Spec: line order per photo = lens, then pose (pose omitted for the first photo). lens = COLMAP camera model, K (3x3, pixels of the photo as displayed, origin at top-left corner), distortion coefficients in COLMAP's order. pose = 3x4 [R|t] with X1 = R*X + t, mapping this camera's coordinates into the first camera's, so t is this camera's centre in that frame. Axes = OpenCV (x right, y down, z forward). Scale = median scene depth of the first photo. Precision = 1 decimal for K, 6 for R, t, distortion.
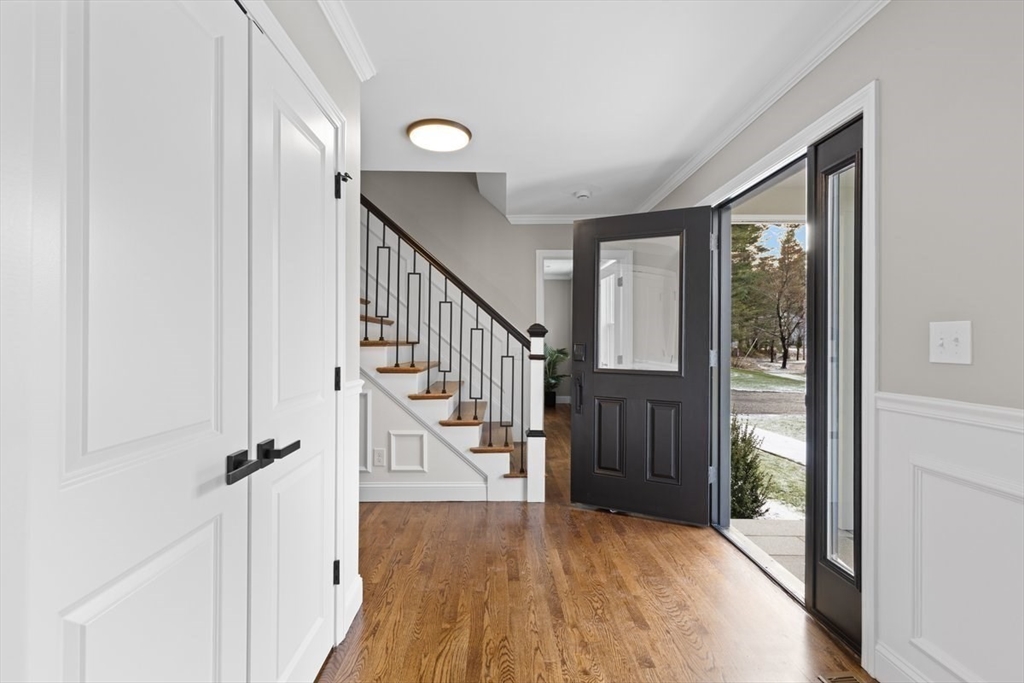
lens RADIAL K [[464.6, 0, 512.0], [0, 464.6, 341.5], [0, 0, 1]] dist [-0.000373, 0.000070]
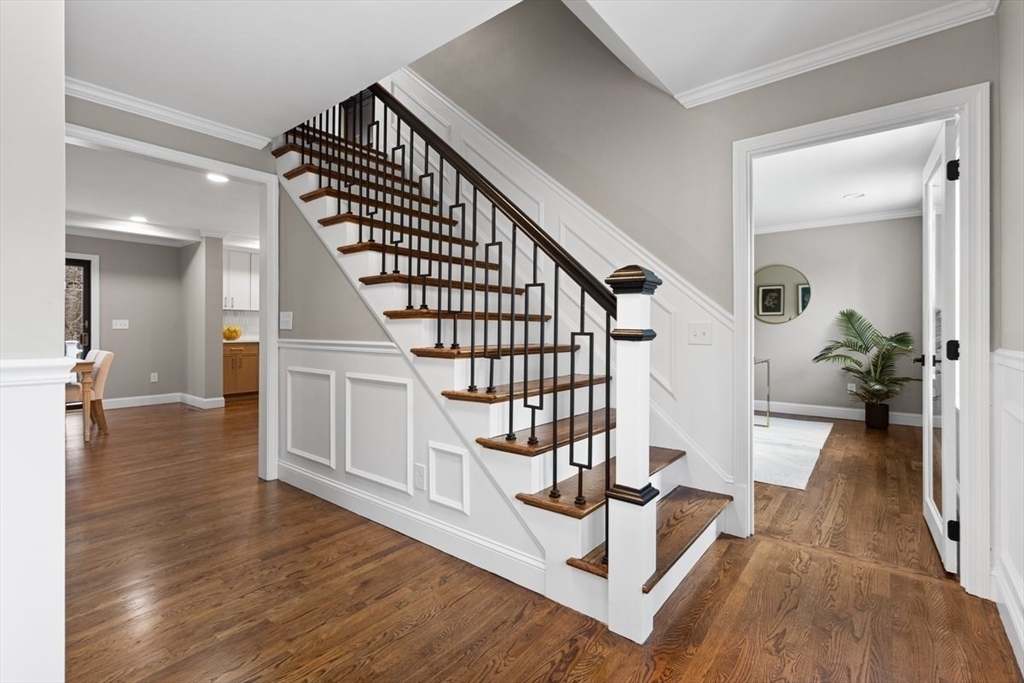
lens RADIAL K [[468.9, 0, 512.3], [0, 468.9, 328.2], [0, 0, 1]] dist [0.000992, 0.000186]
pose [[0.764229, -0.000896, -0.644944, 0.273608], [0.000890, 1.000000, -0.000335, 0.025962], [0.644944, -0.000318, 0.764229, 0.548318]]
